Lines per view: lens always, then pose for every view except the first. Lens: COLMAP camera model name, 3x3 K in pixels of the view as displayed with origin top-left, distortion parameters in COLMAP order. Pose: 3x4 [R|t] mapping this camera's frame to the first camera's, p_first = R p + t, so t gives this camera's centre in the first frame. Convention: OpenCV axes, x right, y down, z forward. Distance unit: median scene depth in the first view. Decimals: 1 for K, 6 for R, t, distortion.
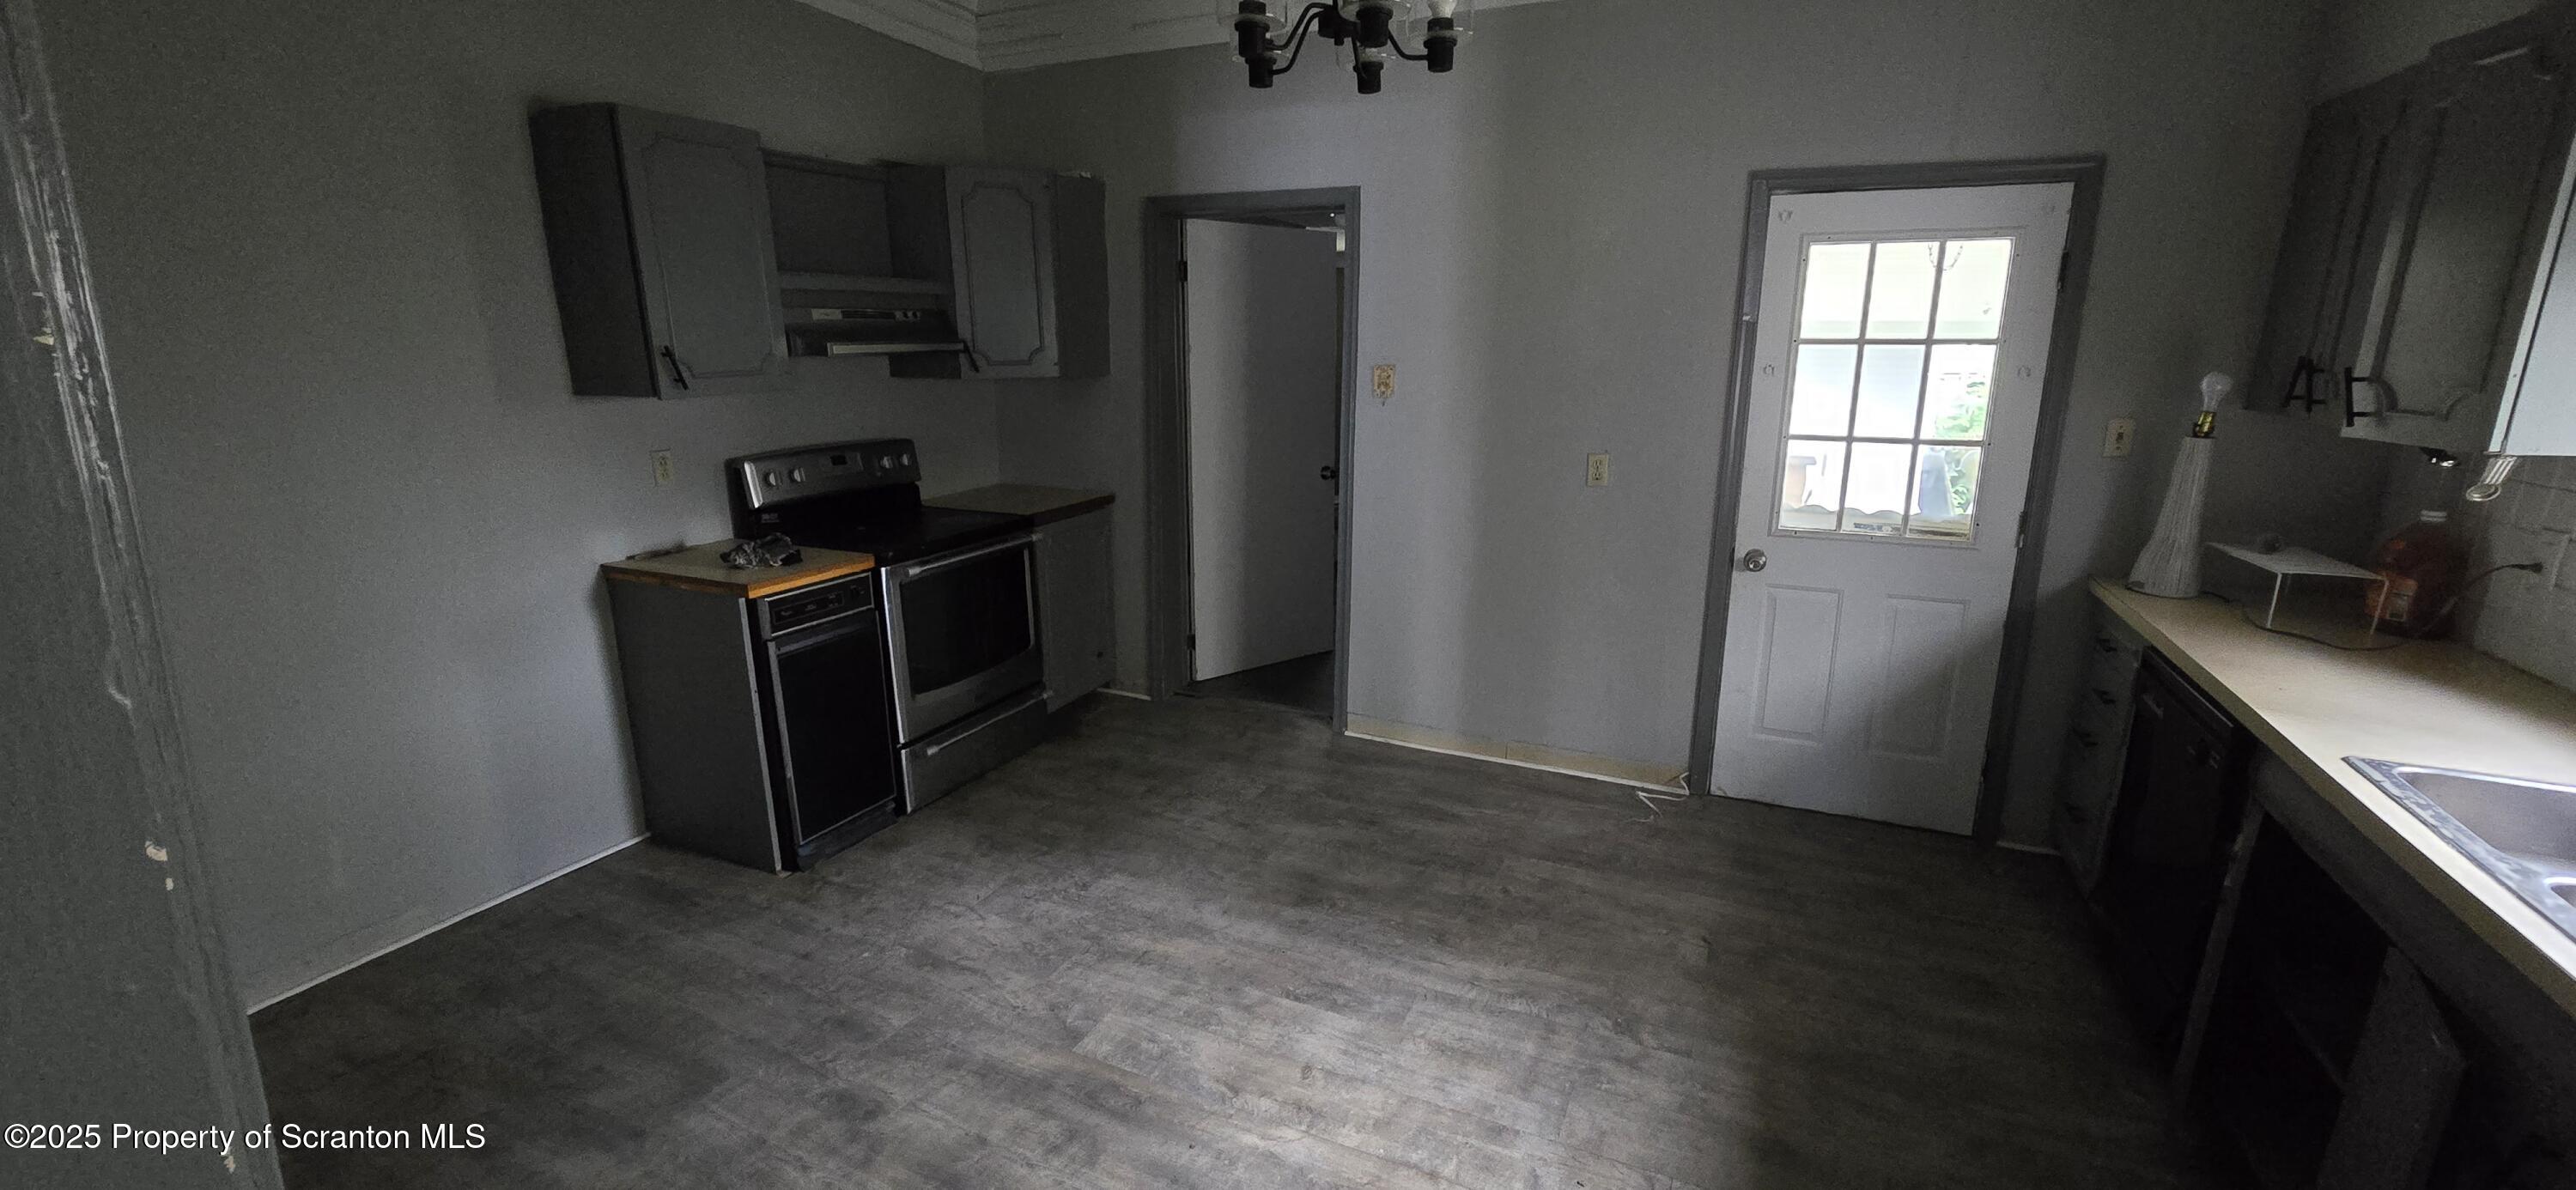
lens RADIAL K [[1040.0, 0, 1287.3], [0, 1040.0, 596.3], [0, 0, 1]] dist [-0.007103, -0.000195]
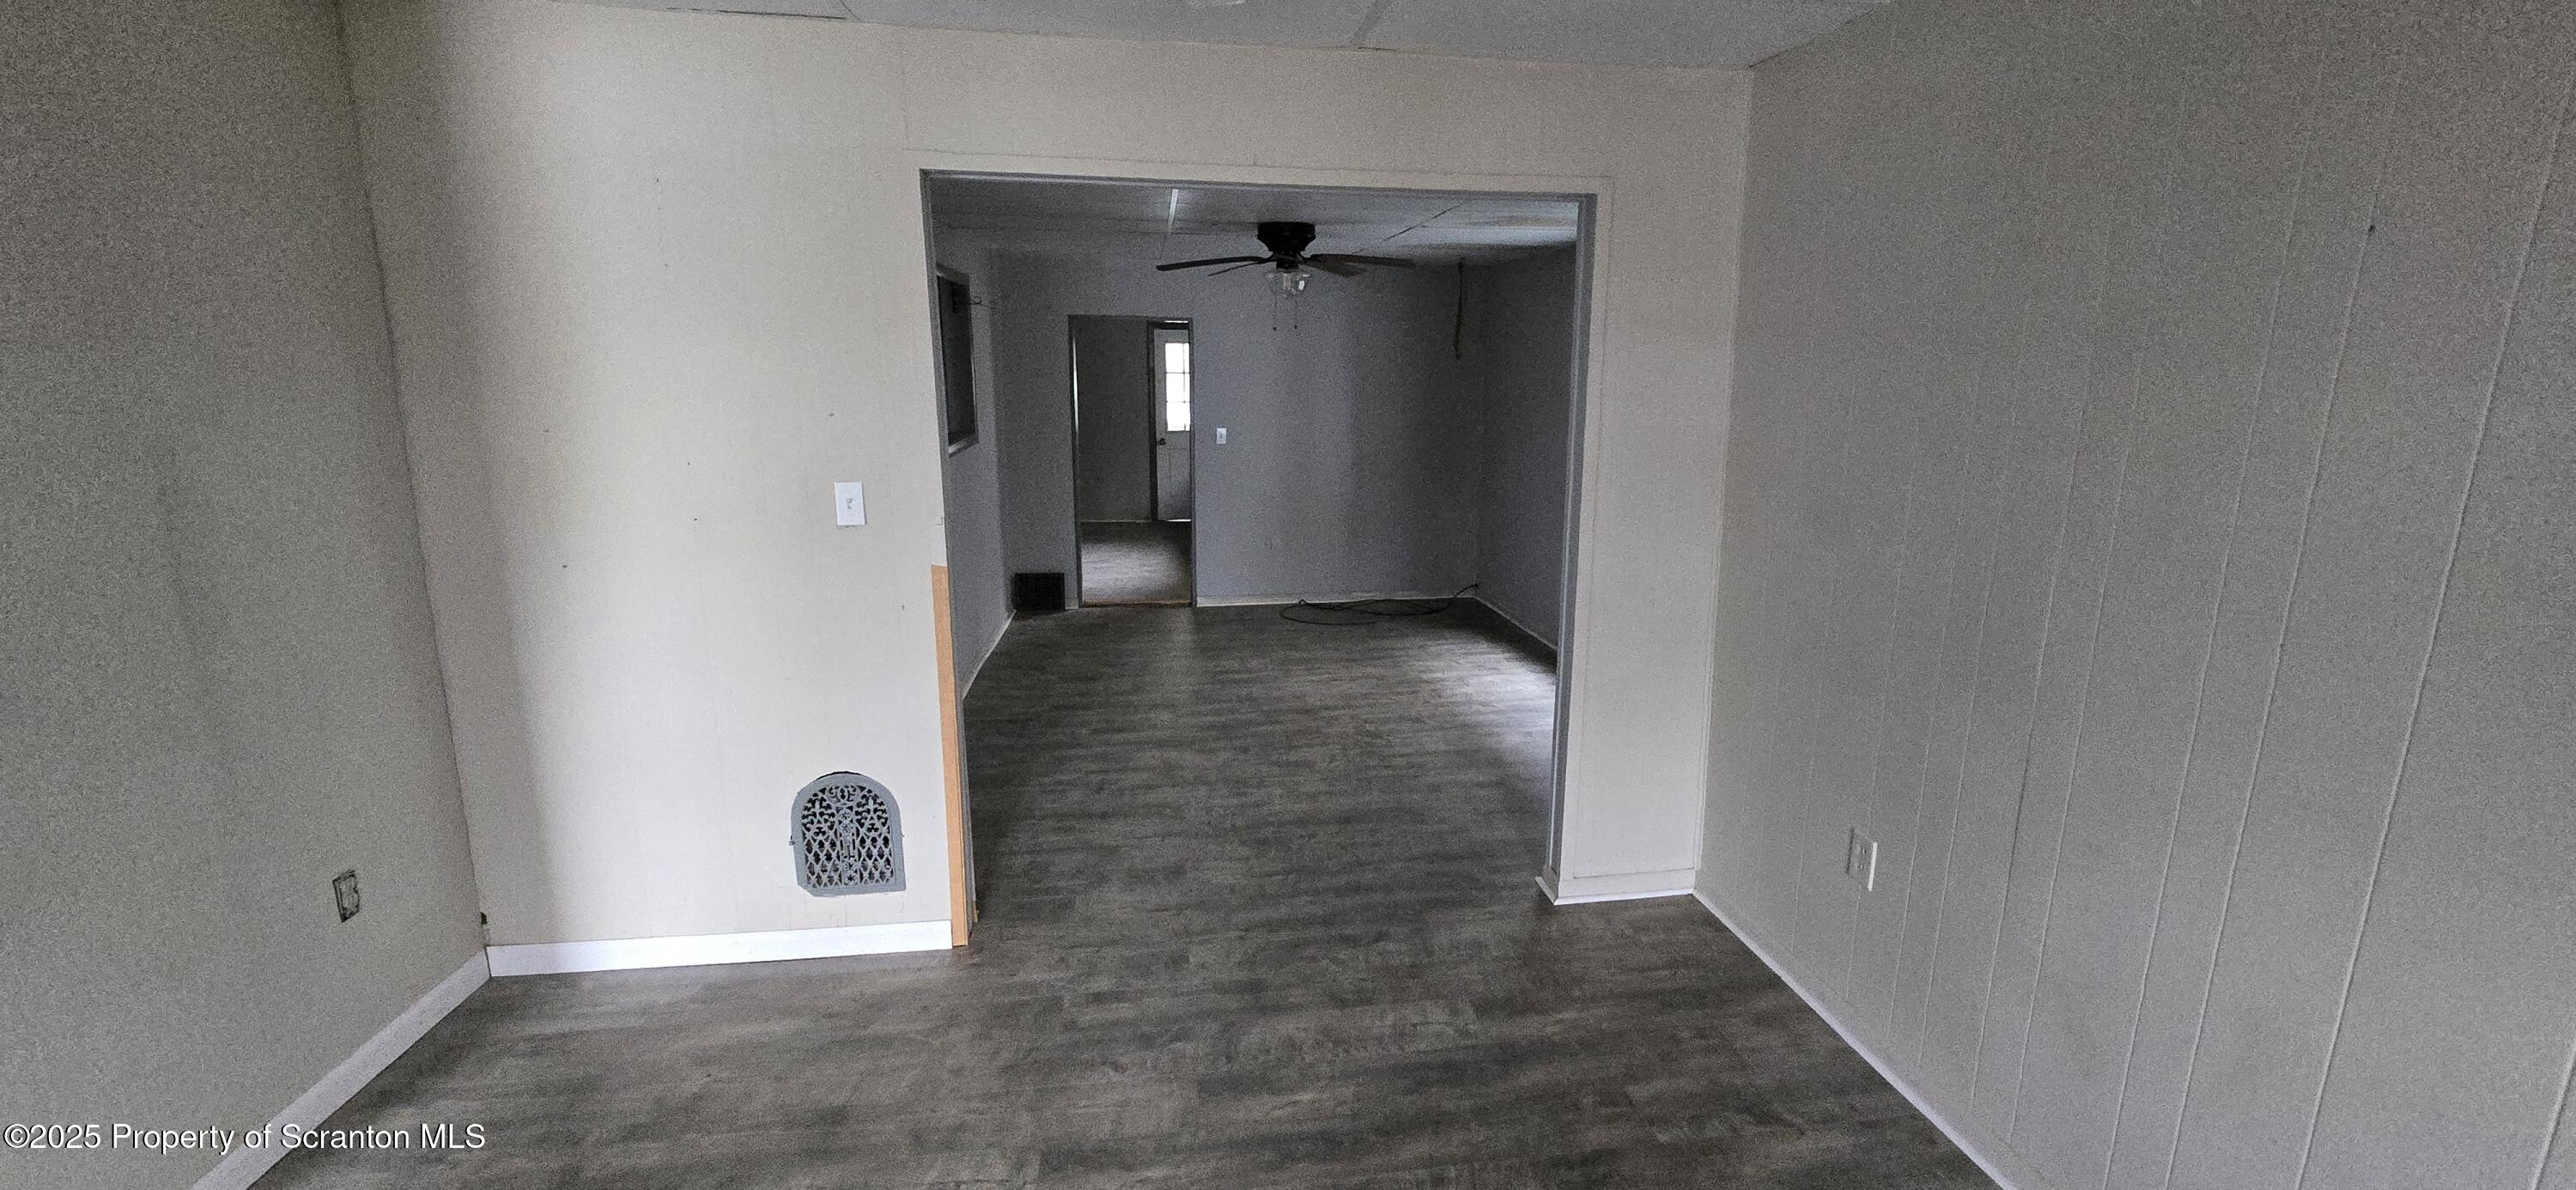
lens RADIAL K [[1040.0, 0, 1299.4], [0, 1040.0, 588.5], [0, 0, 1]] dist [-0.007103, -0.000195]
pose [[0.842276, -0.113133, 0.527041, -1.024739], [0.125414, 0.992026, 0.012519, 0.470692], [-0.524255, 0.055554, 0.849748, -2.106889]]
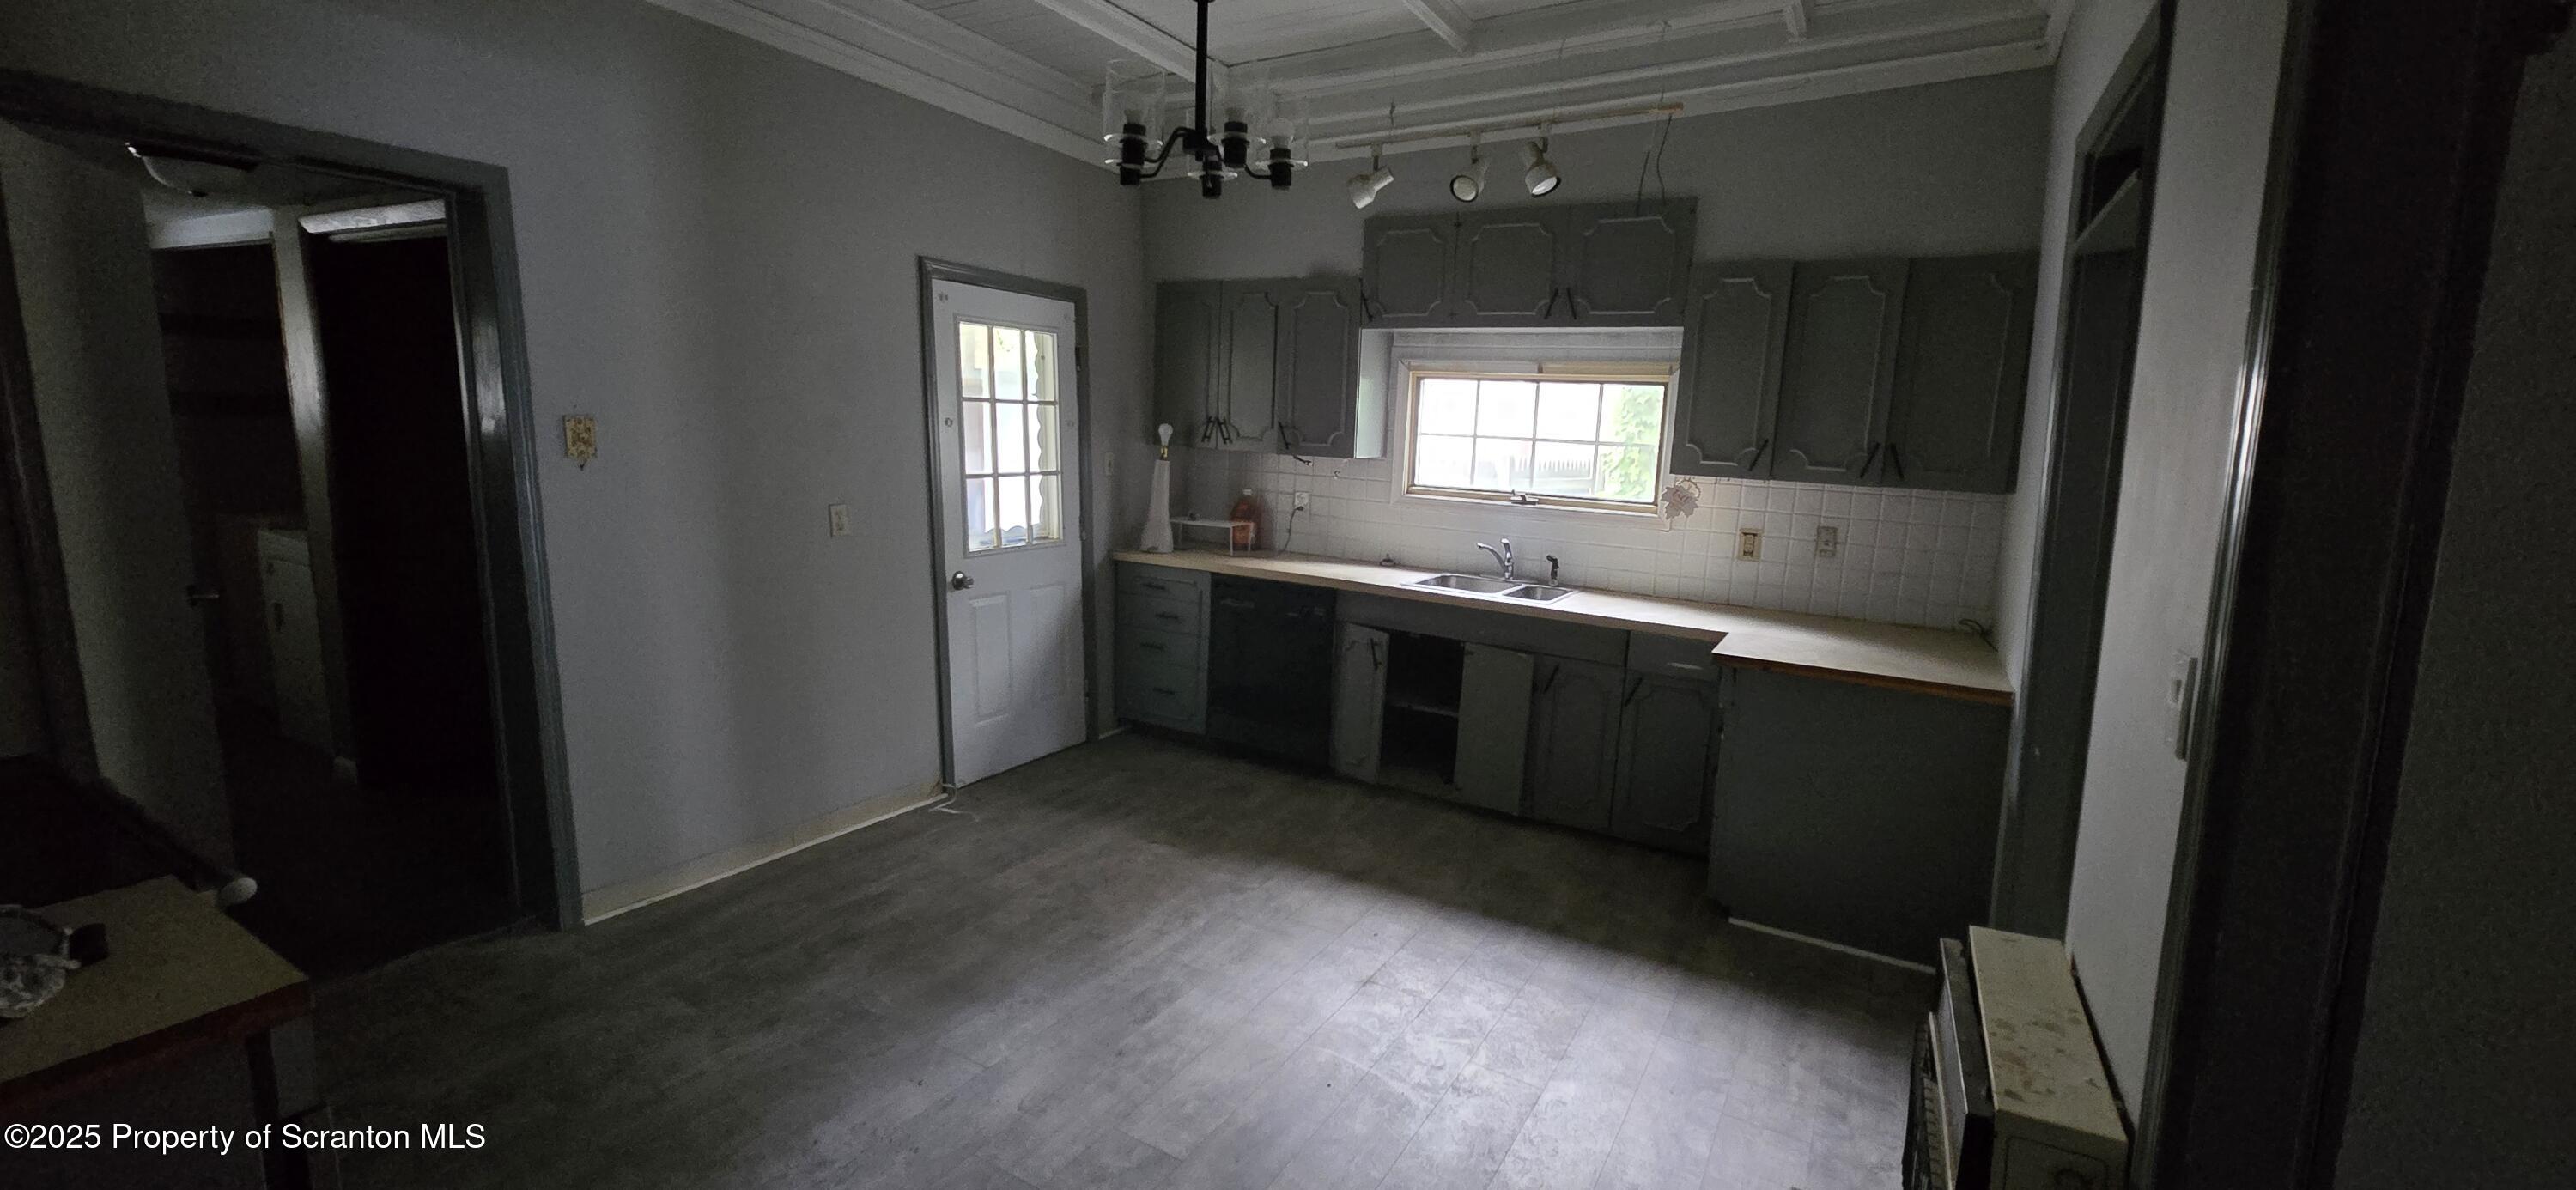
lens RADIAL K [[1040.0, 0, 1343.7], [0, 1040.0, 584.3], [0, 0, 1]] dist [-0.007103, -0.000195]
pose [[0.060339, -0.152358, 0.986482, -0.780431], [0.198959, 0.970287, 0.137688, -0.118590], [-0.978148, 0.187962, 0.088859, 0.517946]]
